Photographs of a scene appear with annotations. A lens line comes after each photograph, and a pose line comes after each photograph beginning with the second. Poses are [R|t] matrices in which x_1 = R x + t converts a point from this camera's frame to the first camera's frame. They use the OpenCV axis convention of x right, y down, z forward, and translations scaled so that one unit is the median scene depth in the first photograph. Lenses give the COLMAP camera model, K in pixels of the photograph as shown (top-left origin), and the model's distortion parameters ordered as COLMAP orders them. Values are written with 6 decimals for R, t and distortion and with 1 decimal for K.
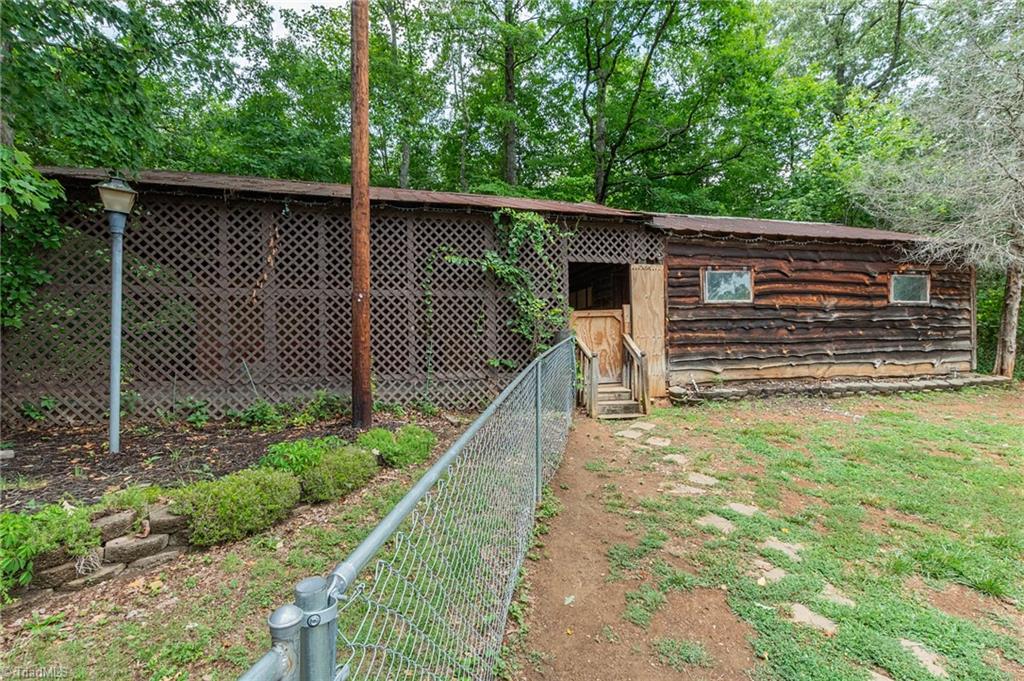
lens RADIAL K [[468.1, 0, 508.9], [0, 468.1, 332.6], [0, 0, 1]] dist [0.016252, -0.006107]
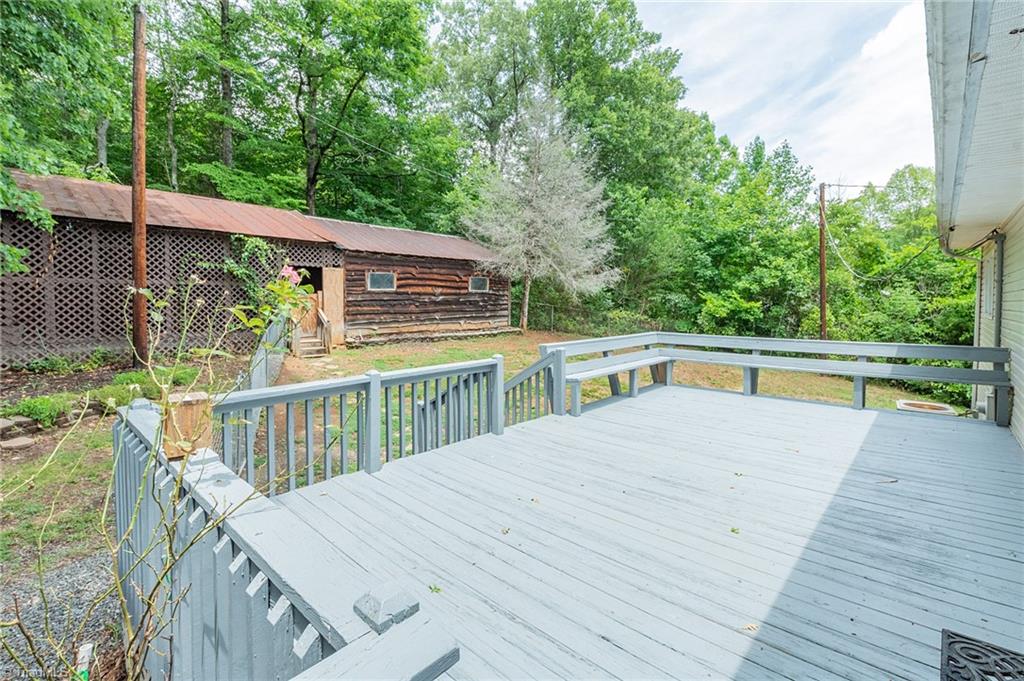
lens RADIAL K [[468.1, 0, 515.7], [0, 468.1, 319.9], [0, 0, 1]] dist [0.016252, -0.006107]
pose [[0.831233, -0.002503, 0.555918, -0.106088], [-0.043517, 0.996628, 0.069556, -0.104666], [-0.554218, -0.082009, 0.828322, -0.814934]]
